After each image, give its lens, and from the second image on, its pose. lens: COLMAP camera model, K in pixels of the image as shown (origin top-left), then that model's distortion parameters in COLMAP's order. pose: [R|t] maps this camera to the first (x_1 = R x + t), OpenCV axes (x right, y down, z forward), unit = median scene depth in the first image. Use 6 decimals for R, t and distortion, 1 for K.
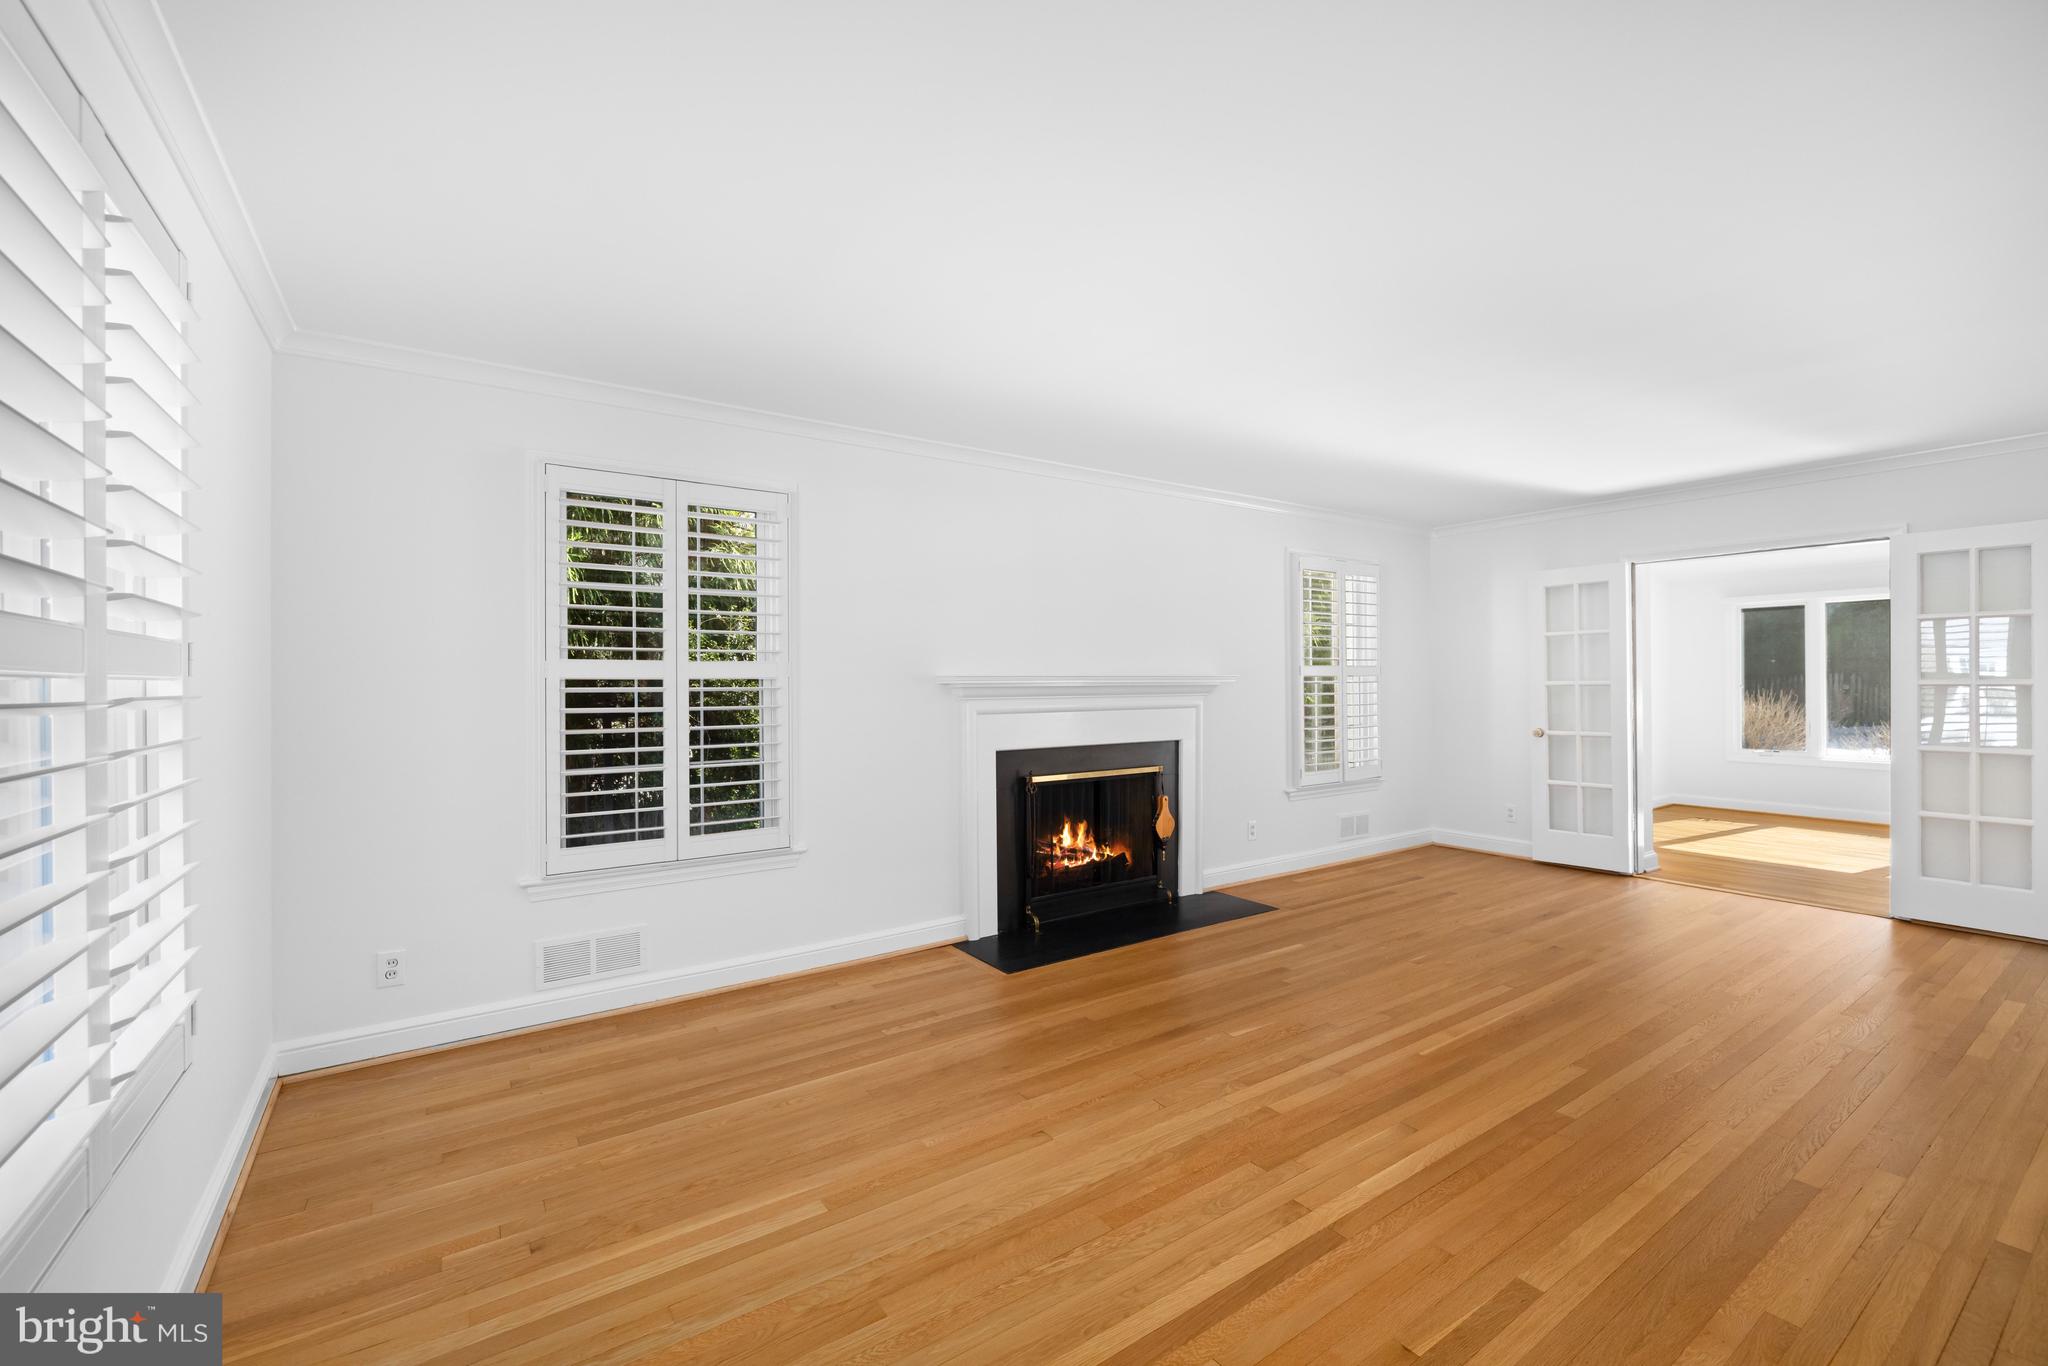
lens RADIAL K [[854.2, 0, 1029.2], [0, 854.2, 679.1], [0, 0, 1]] dist [0.002233, 0.000228]
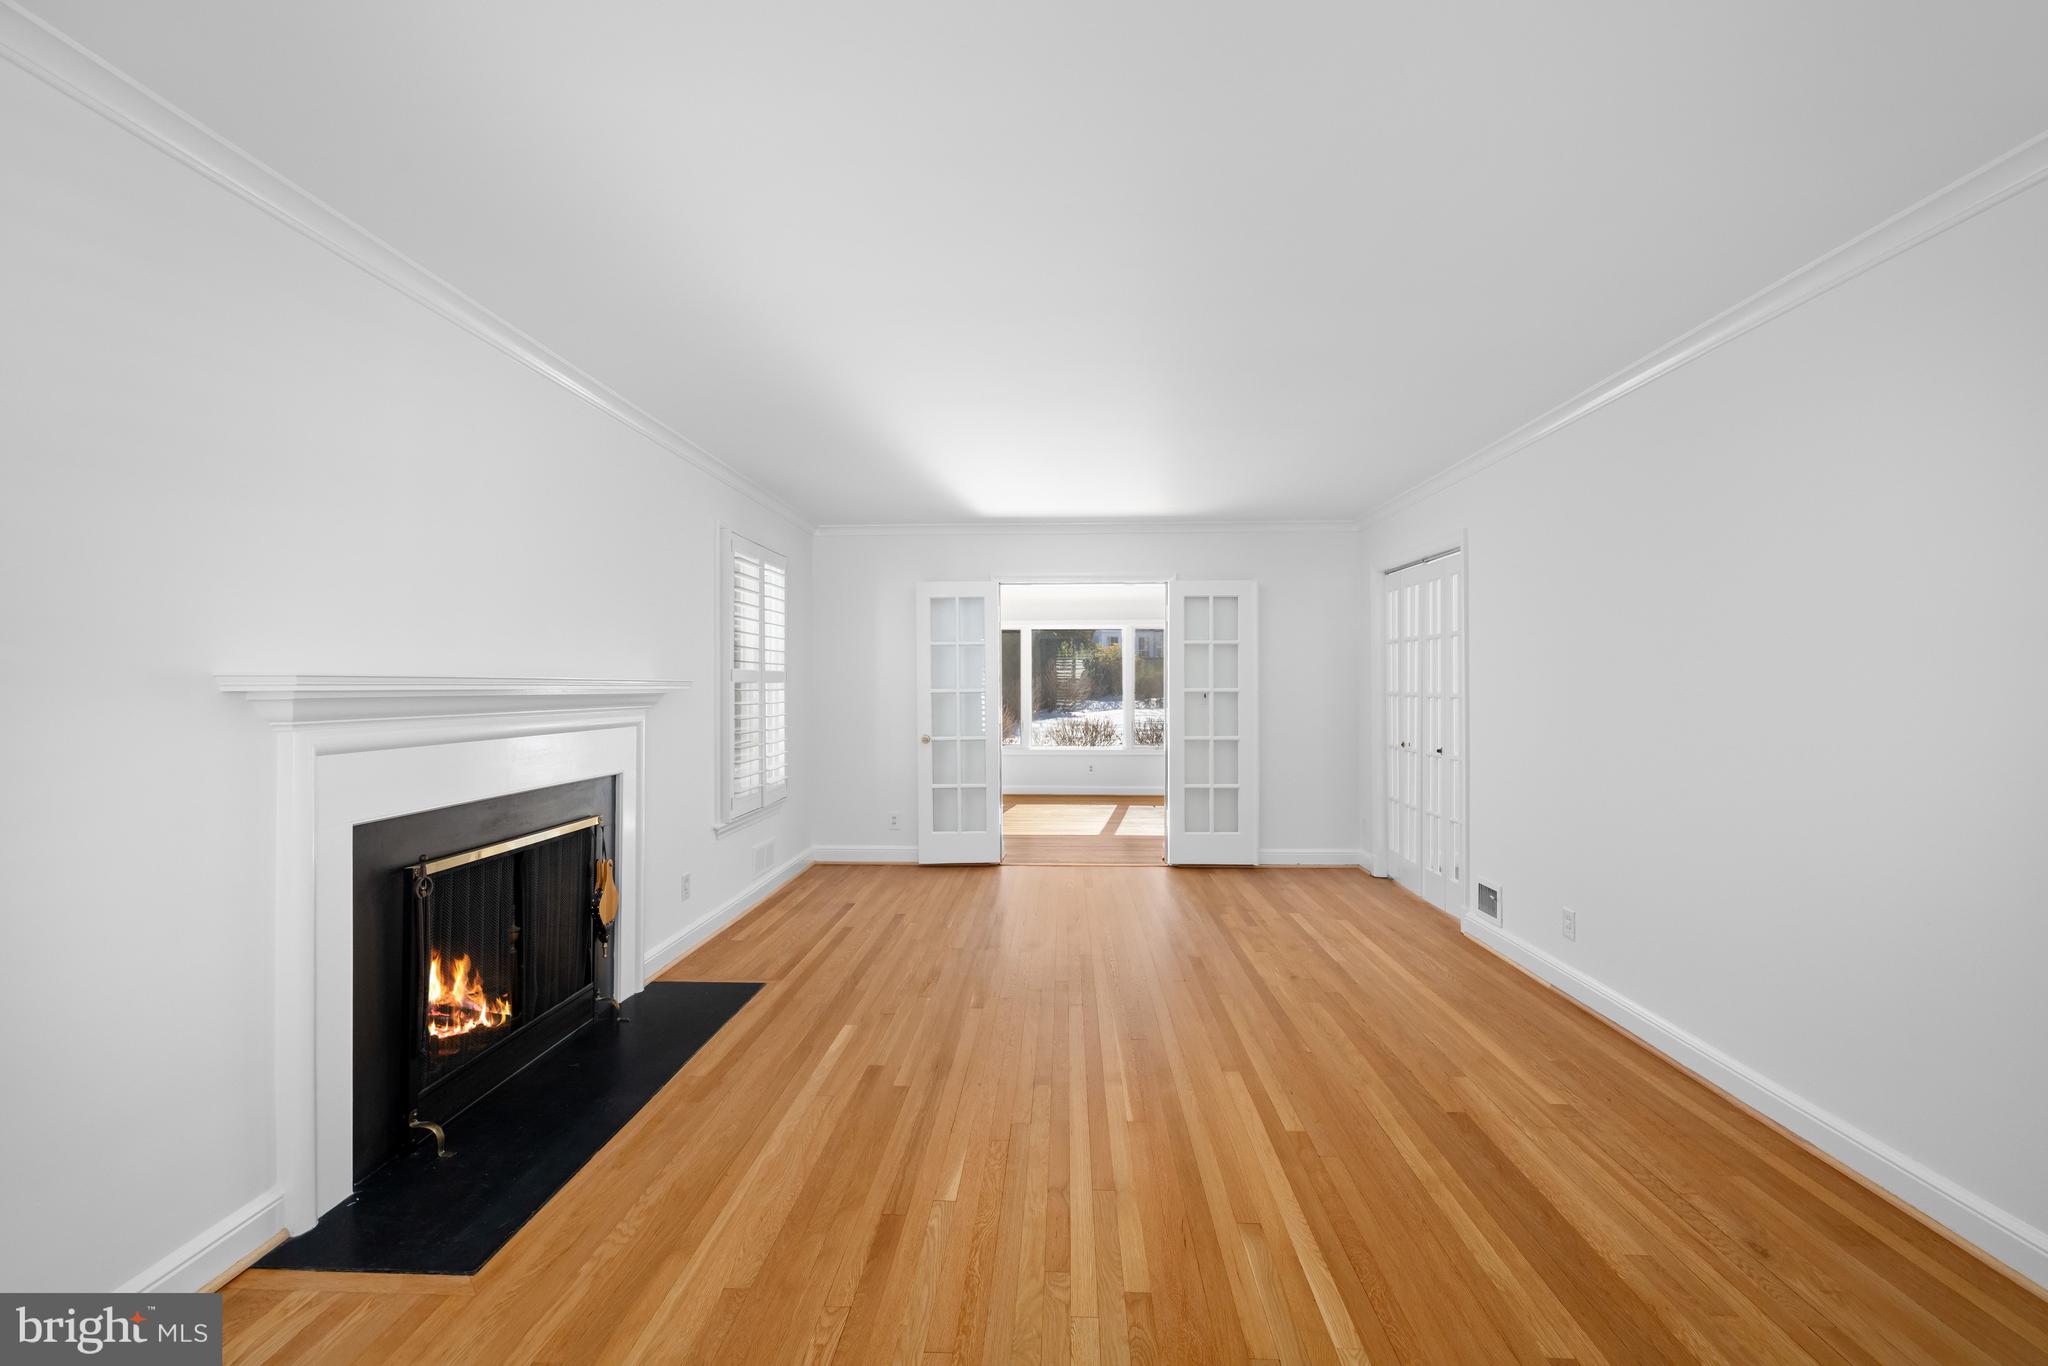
lens RADIAL K [[854.2, 0, 1029.2], [0, 854.2, 679.1], [0, 0, 1]] dist [0.002233, 0.000228]
pose [[0.602357, 0.011295, 0.798147, -0.201536], [-0.003492, 0.999928, -0.011515, 0.003128], [-0.798219, 0.004149, 0.602353, 0.383764]]
